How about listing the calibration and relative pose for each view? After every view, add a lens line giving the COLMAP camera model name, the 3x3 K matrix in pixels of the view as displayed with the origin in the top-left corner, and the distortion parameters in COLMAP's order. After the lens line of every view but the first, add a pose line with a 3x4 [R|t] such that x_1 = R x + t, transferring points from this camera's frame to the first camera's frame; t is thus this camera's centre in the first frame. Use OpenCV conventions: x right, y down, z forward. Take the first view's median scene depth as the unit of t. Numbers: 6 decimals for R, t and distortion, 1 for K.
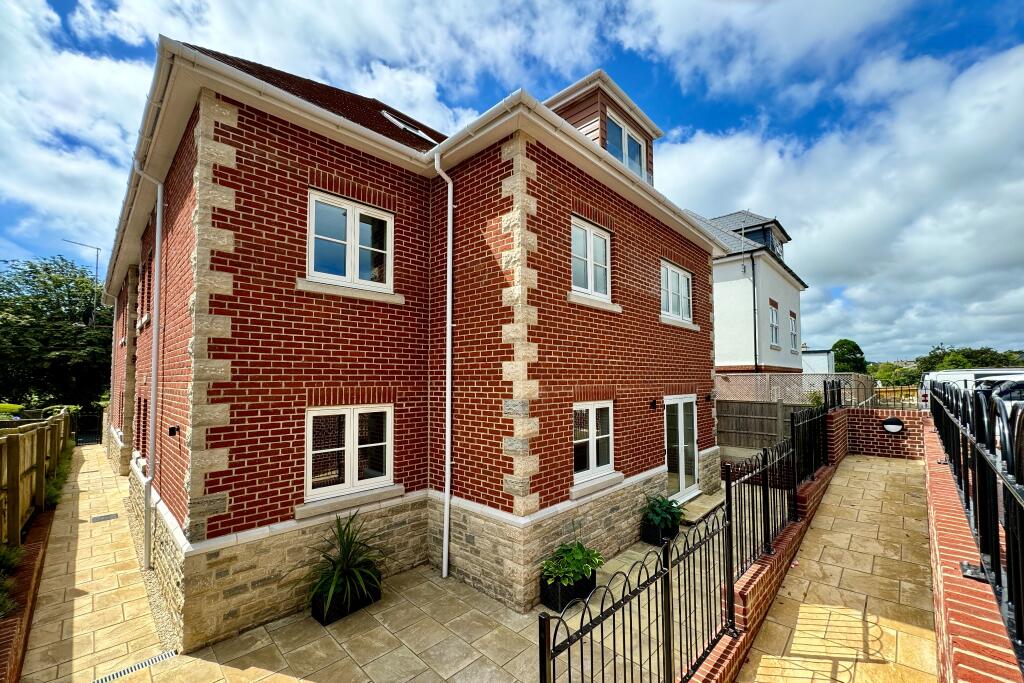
lens RADIAL K [[404.3, 0, 511.4], [0, 404.3, 352.6], [0, 0, 1]] dist [-0.002740, 0.000063]
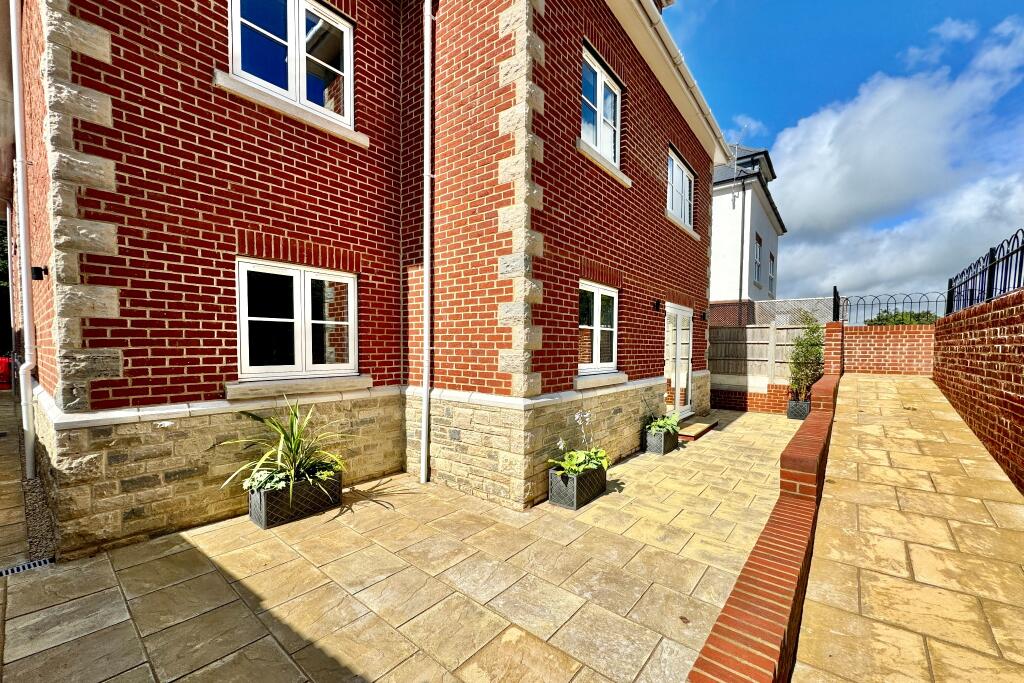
lens RADIAL K [[404.3, 0, 510.5], [0, 404.3, 353.3], [0, 0, 1]] dist [-0.002740, 0.000063]
pose [[0.996557, 0.007075, 0.082612, -0.061556], [-0.013929, 0.996479, 0.082683, 0.236646], [-0.081736, -0.083549, 0.993146, 0.194449]]
